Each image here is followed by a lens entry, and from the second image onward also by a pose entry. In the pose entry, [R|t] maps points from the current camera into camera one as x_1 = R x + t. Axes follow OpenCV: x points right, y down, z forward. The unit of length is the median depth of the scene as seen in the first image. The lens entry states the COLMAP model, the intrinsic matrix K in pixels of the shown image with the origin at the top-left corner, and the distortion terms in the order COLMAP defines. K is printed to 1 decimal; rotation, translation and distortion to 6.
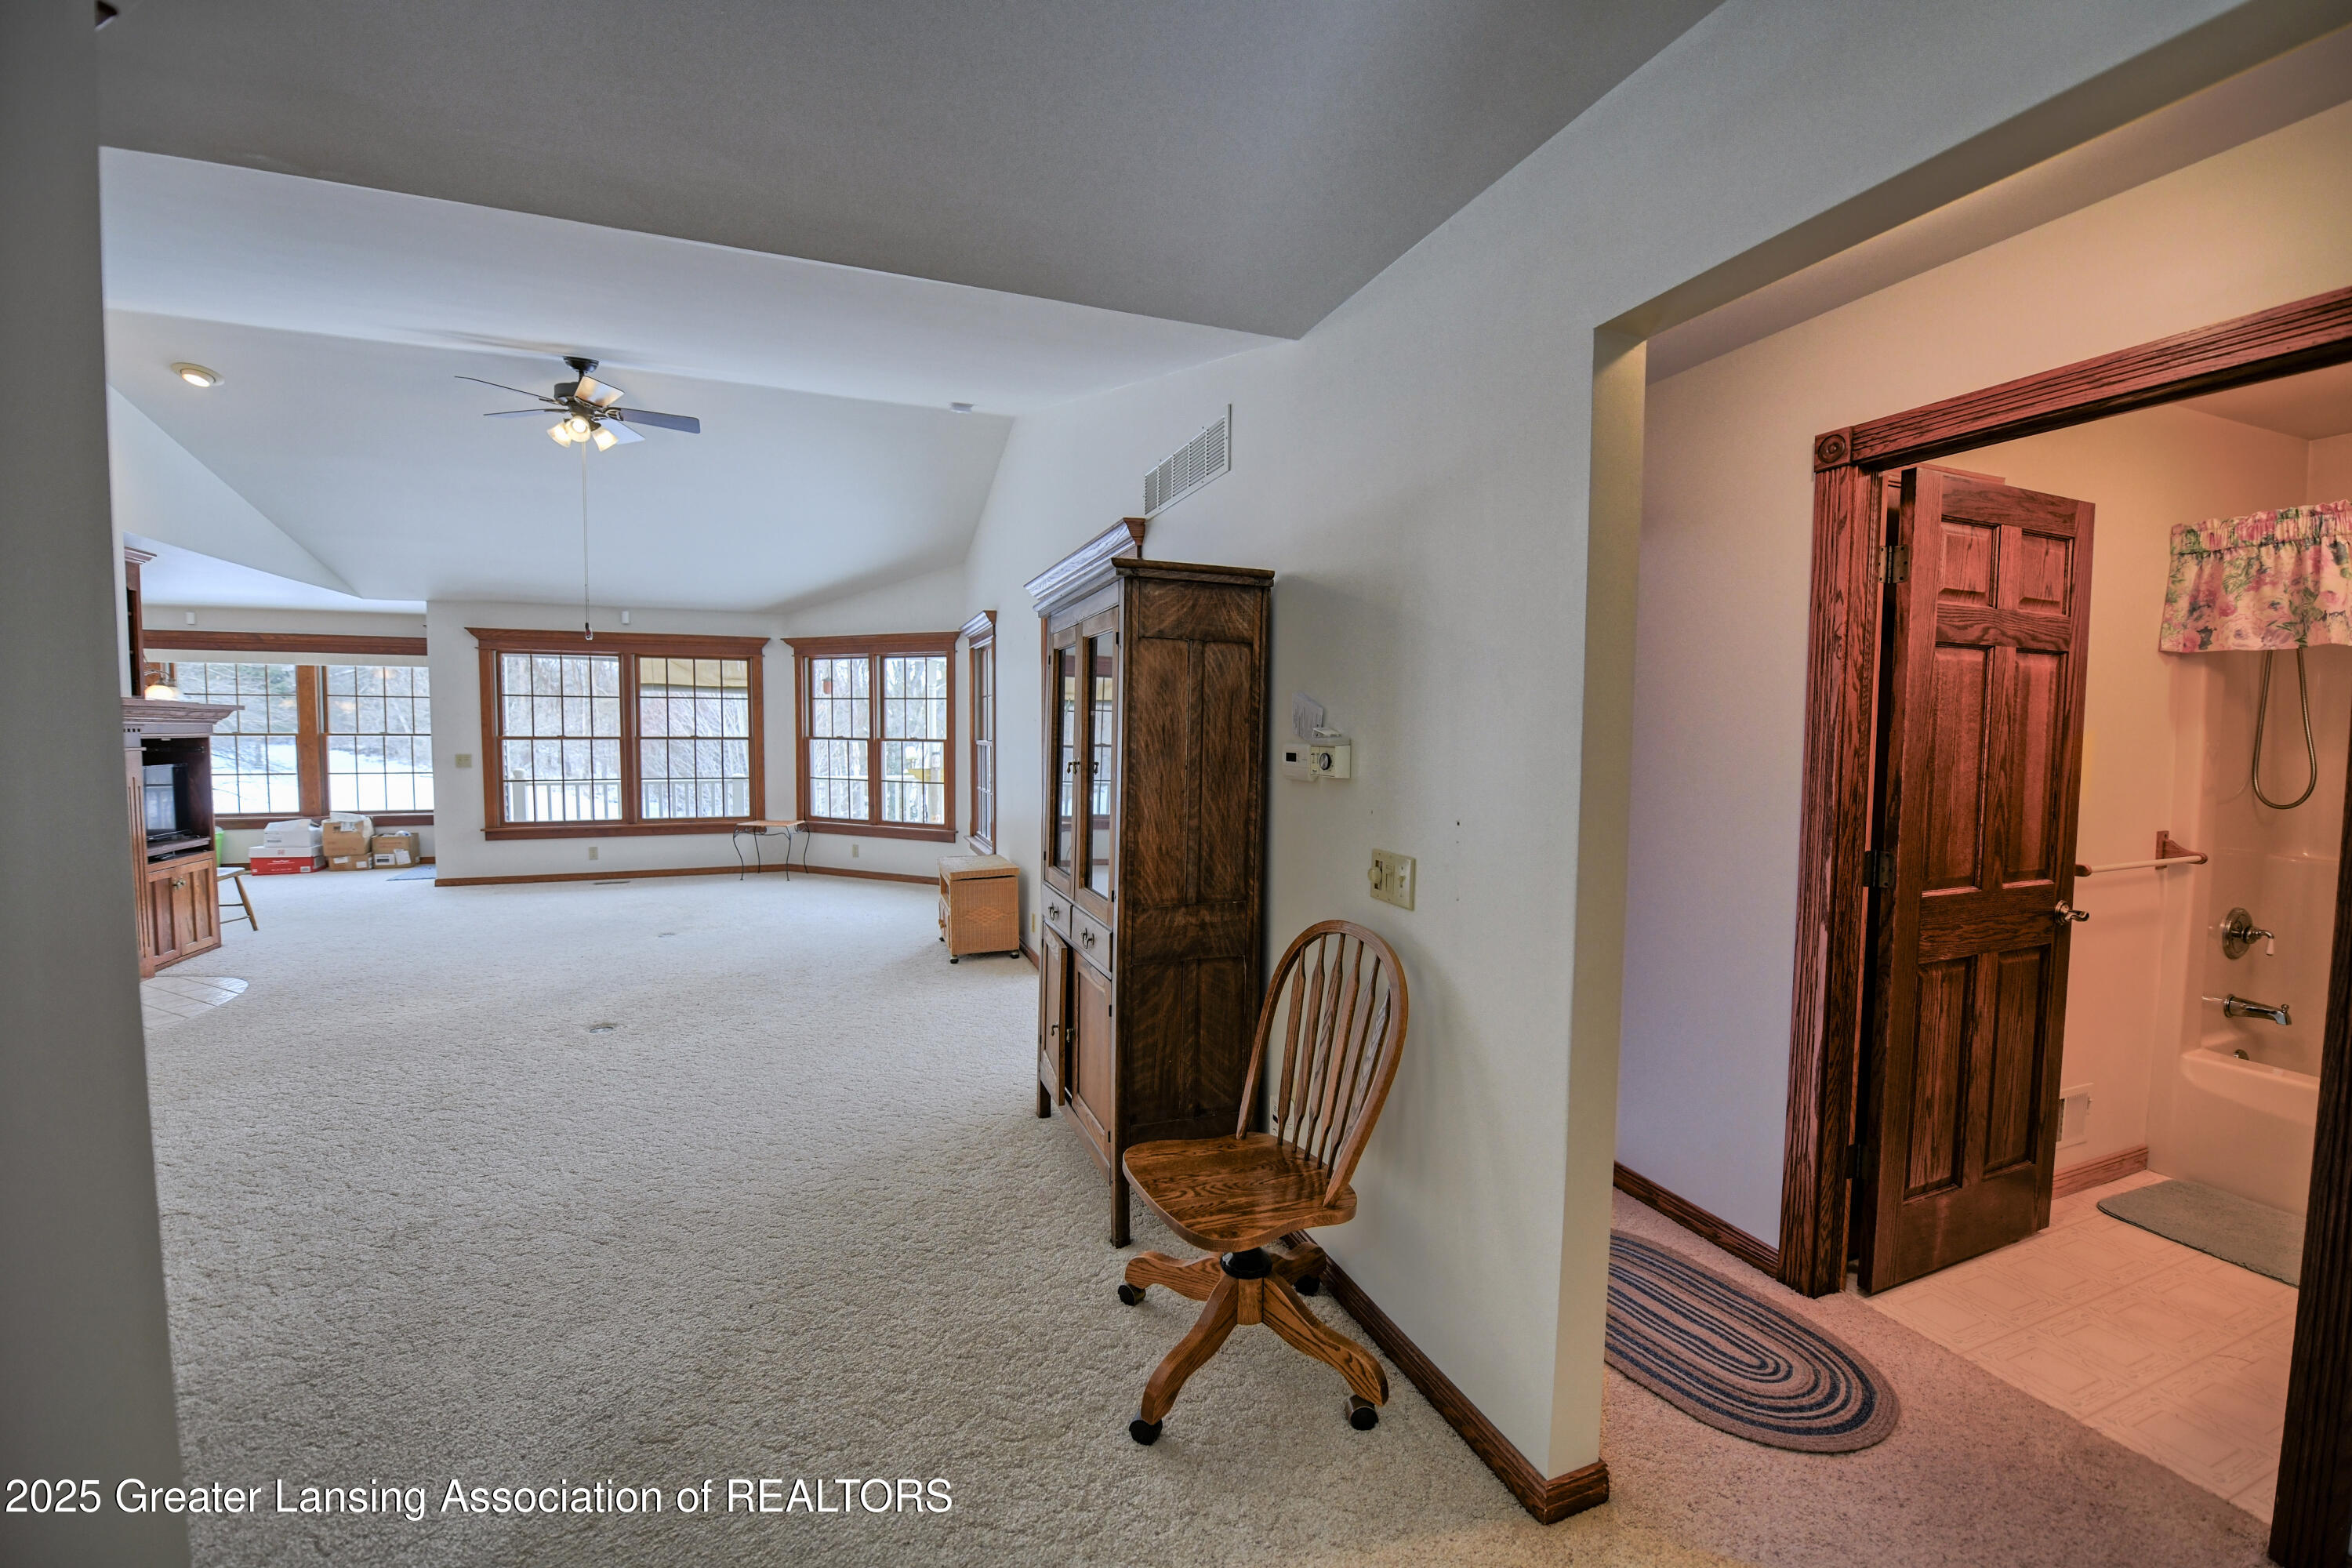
lens RADIAL K [[941.2, 0, 1190.9], [0, 941.2, 782.4], [0, 0, 1]] dist [-0.018552, 0.000008]
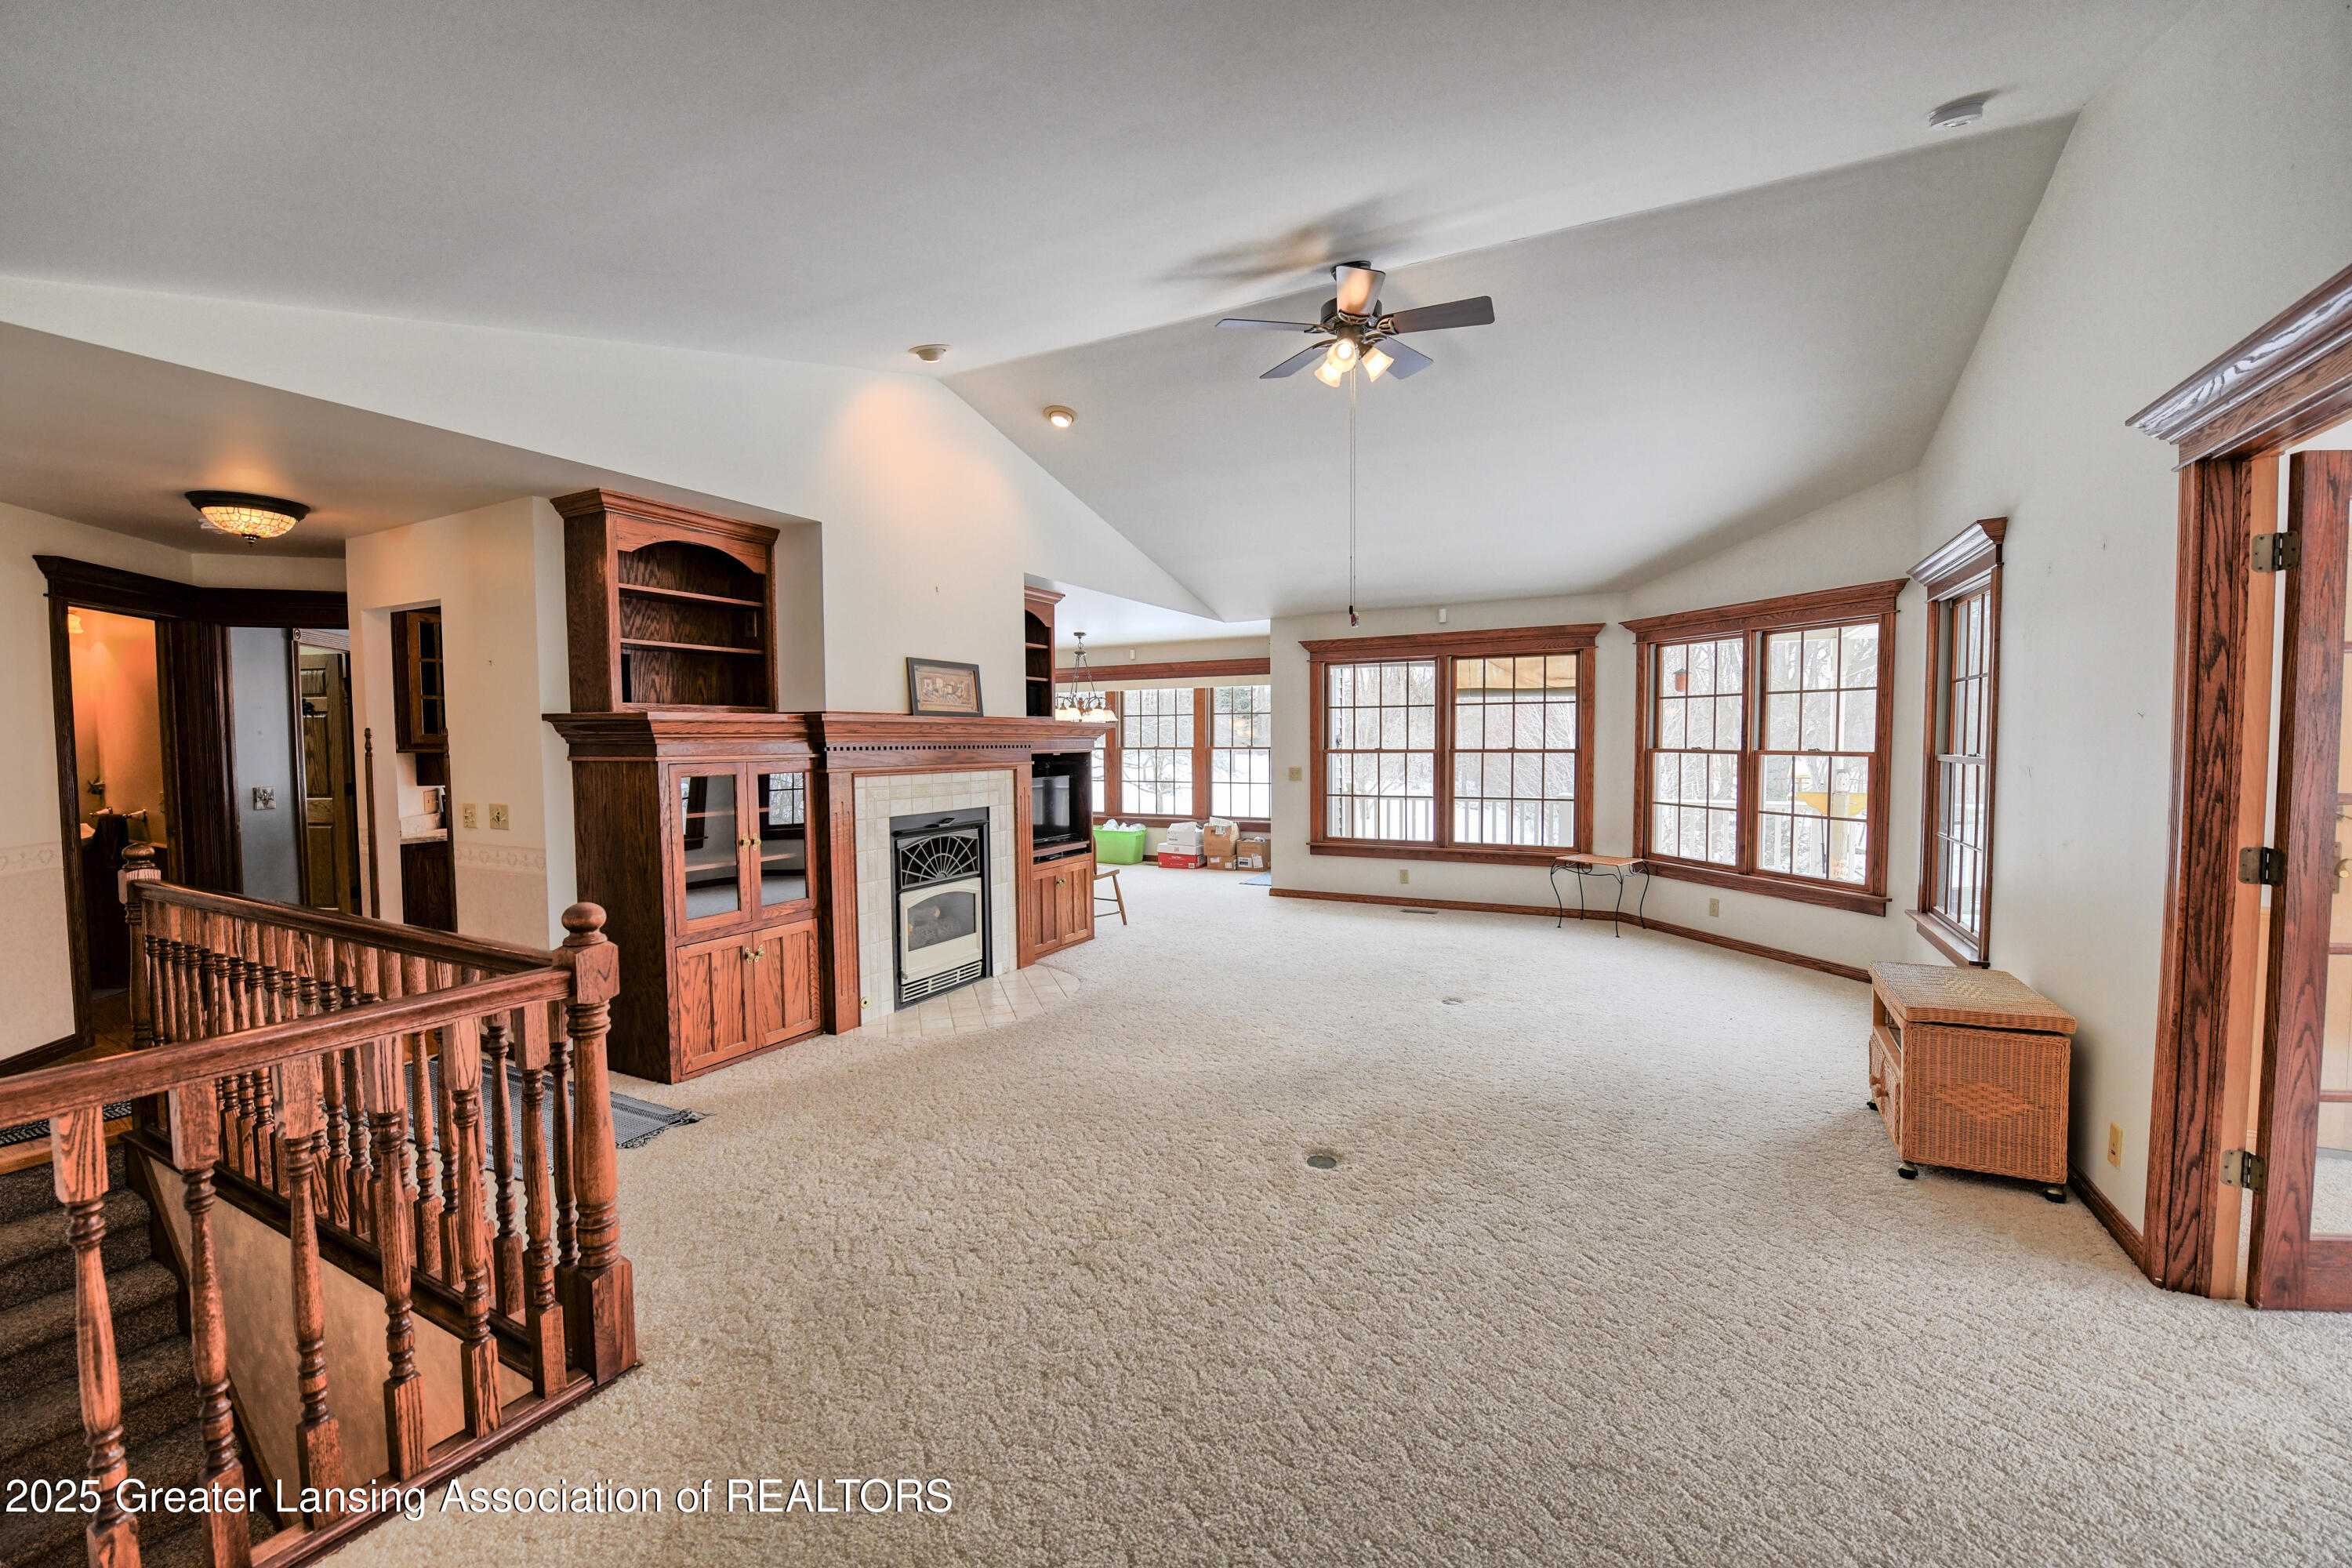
lens RADIAL K [[941.2, 0, 1174.3], [0, 941.2, 785.1], [0, 0, 1]] dist [-0.018552, 0.000008]
pose [[0.647202, 0.024897, -0.761912, -0.083978], [-0.030783, 0.999505, 0.006512, -0.013033], [0.761697, 0.019239, 0.647648, 0.227117]]
